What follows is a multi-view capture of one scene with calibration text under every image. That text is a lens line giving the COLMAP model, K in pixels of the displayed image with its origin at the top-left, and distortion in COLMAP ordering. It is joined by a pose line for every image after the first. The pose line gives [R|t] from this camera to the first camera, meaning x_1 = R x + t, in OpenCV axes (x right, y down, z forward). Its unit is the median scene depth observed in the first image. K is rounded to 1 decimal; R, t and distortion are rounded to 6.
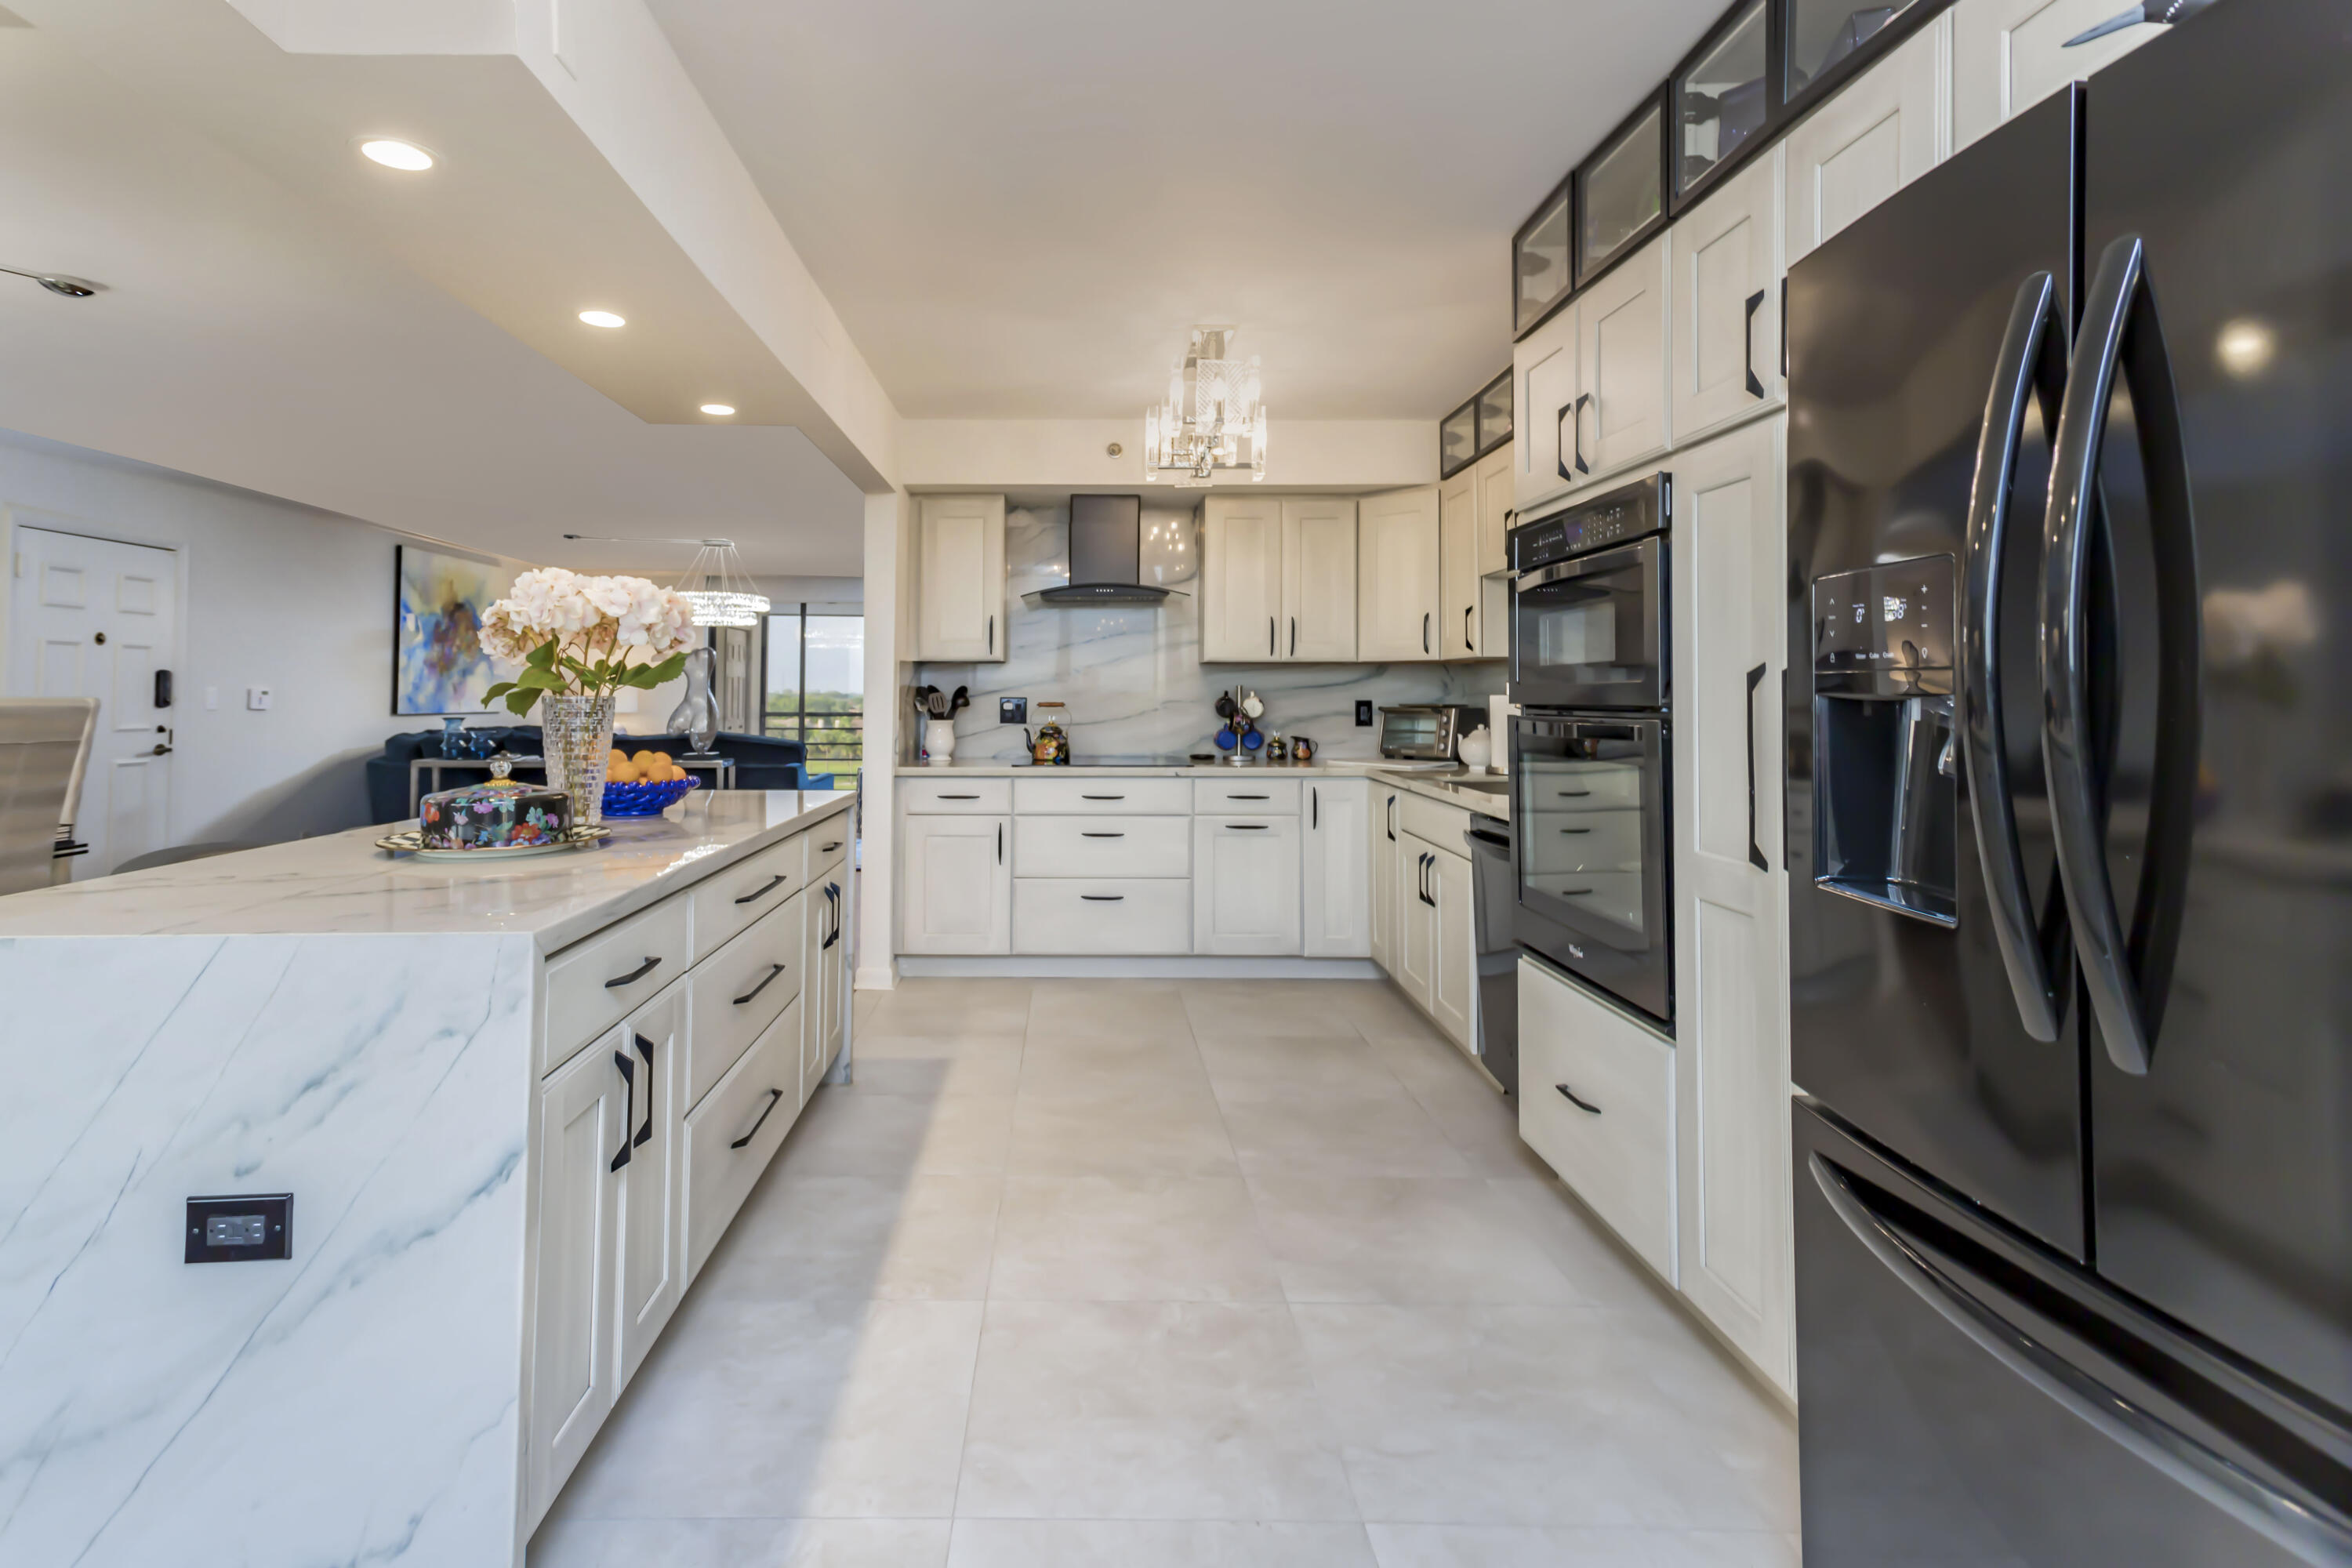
lens RADIAL K [[1144.3, 0, 1139.5], [0, 1144.3, 682.0], [0, 0, 1]] dist [0.021682, 0.002002]
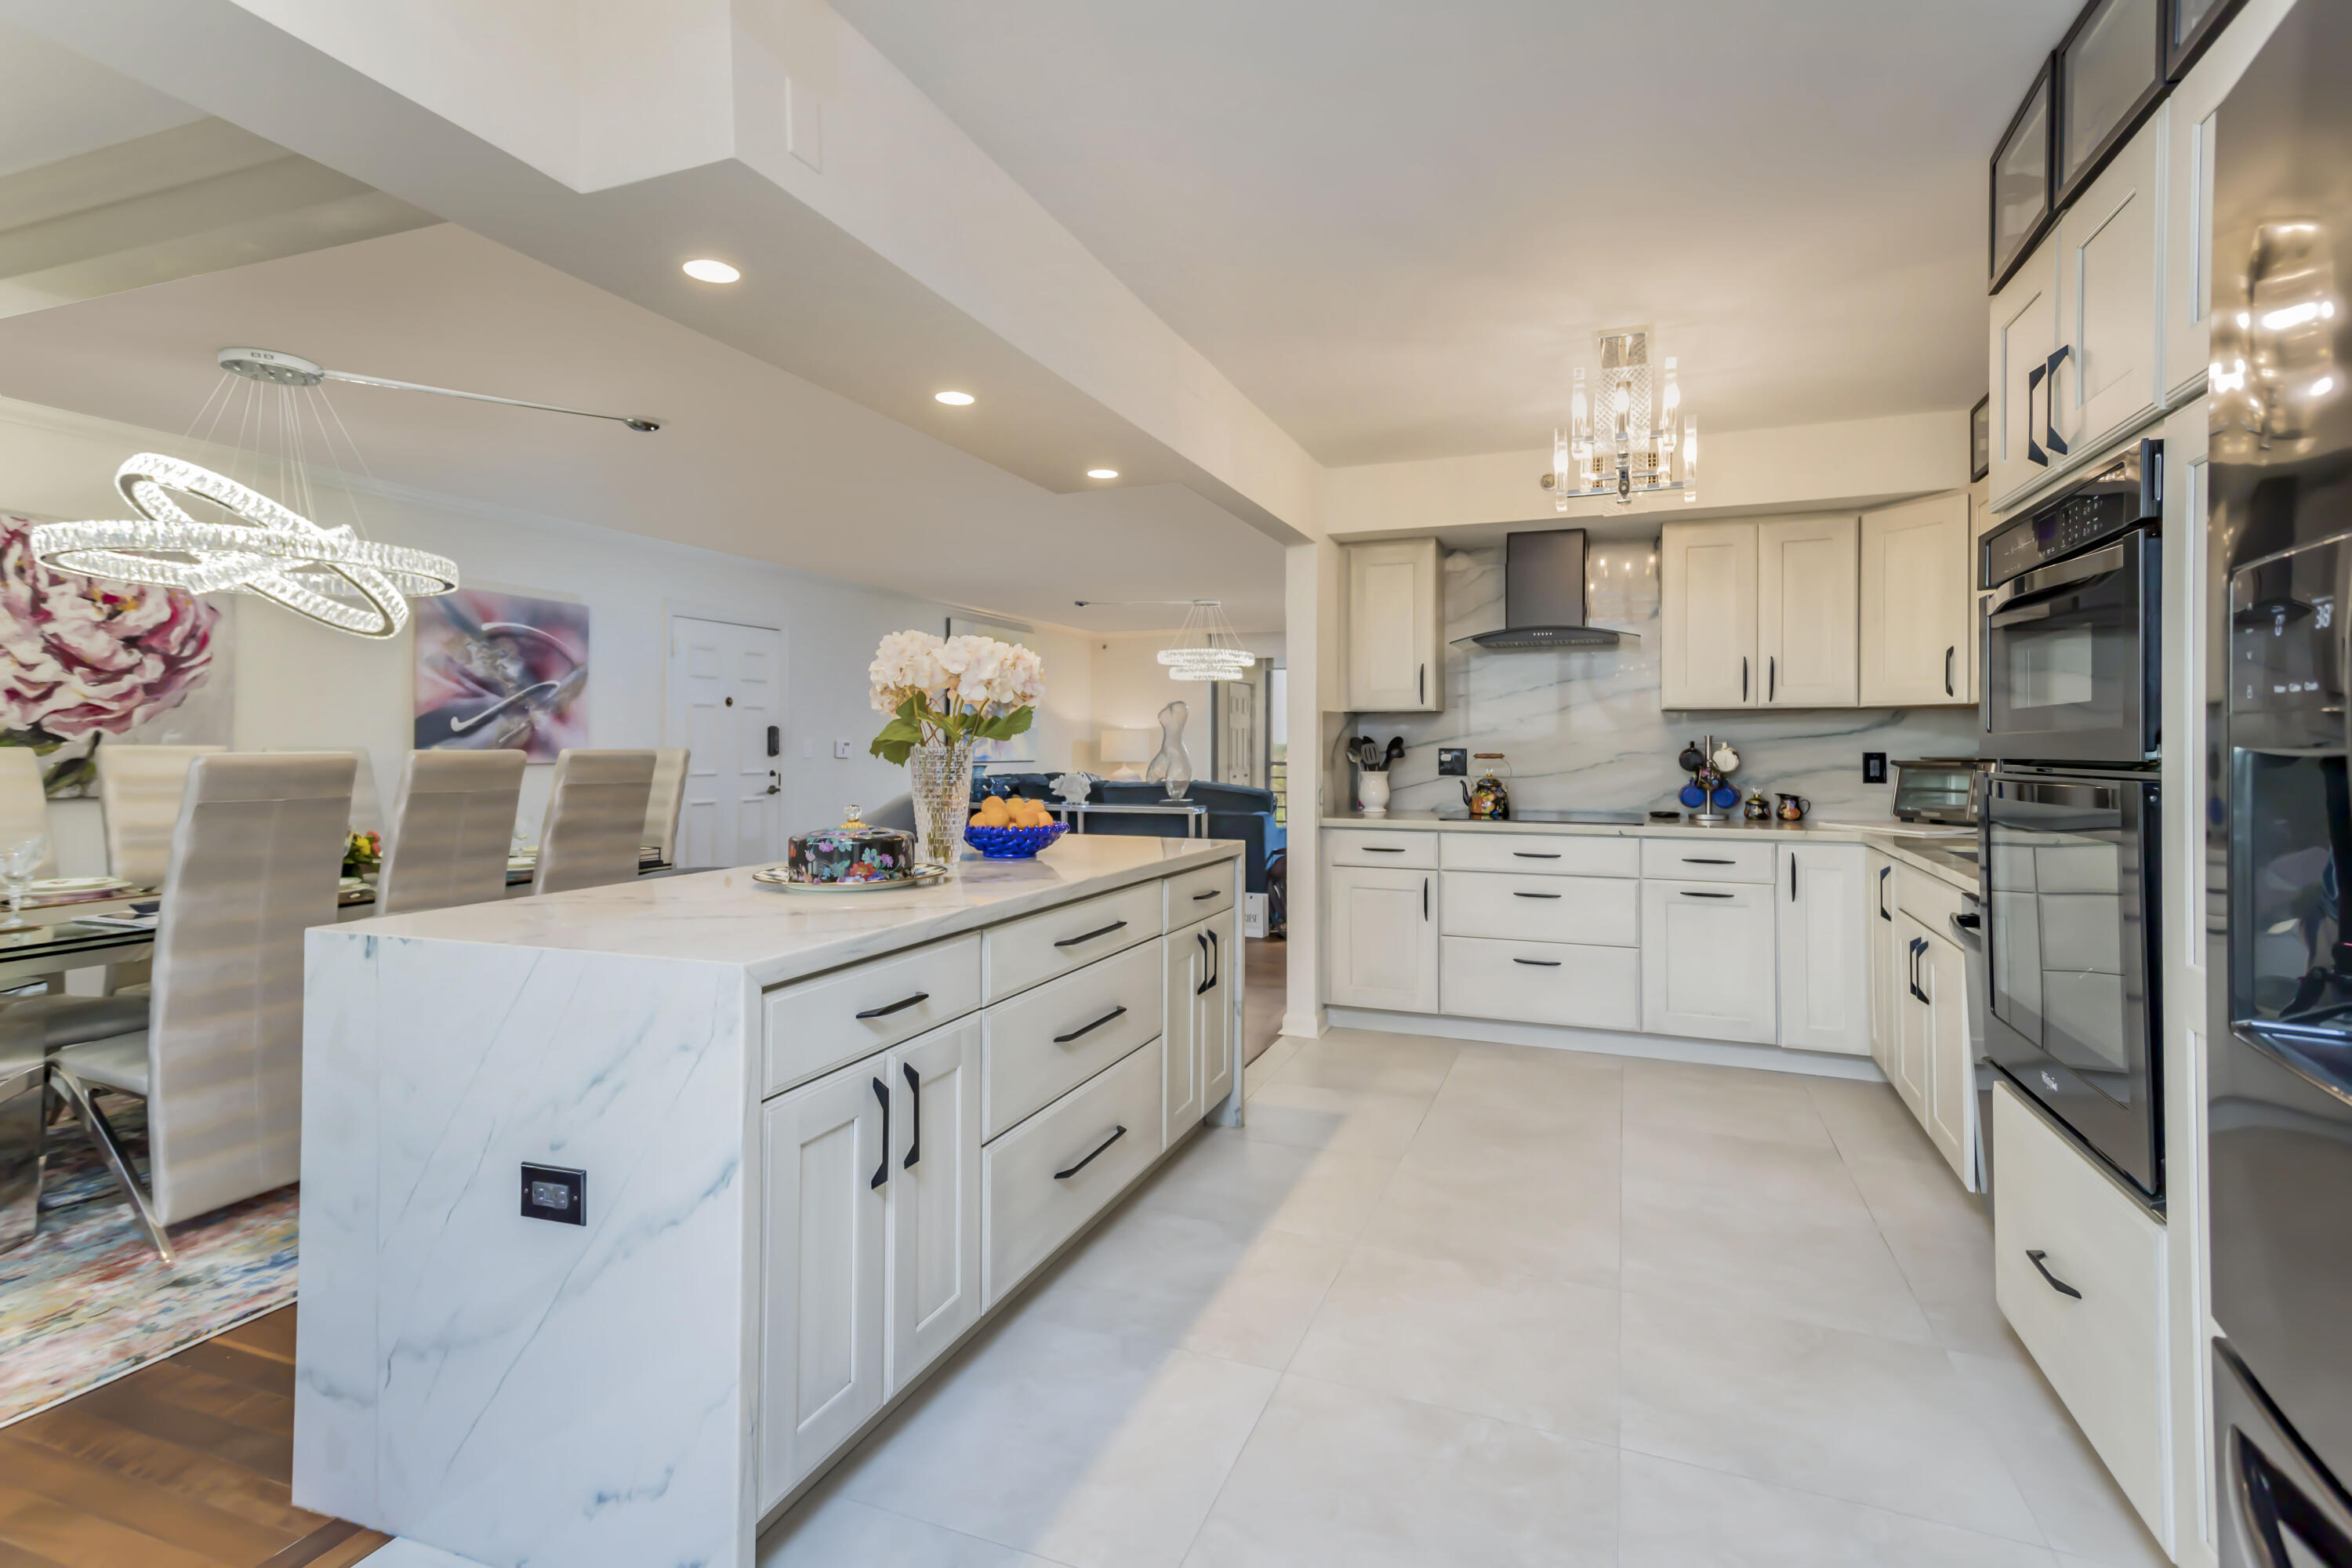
lens RADIAL K [[1144.3, 0, 1184.5], [0, 1144.3, 752.0], [0, 0, 1]] dist [0.021682, 0.002002]
pose [[0.929629, 0.002040, -0.368492, 0.092005], [0.004106, 0.999865, 0.015892, 0.000133], [0.368474, -0.016287, 0.929495, 0.050876]]
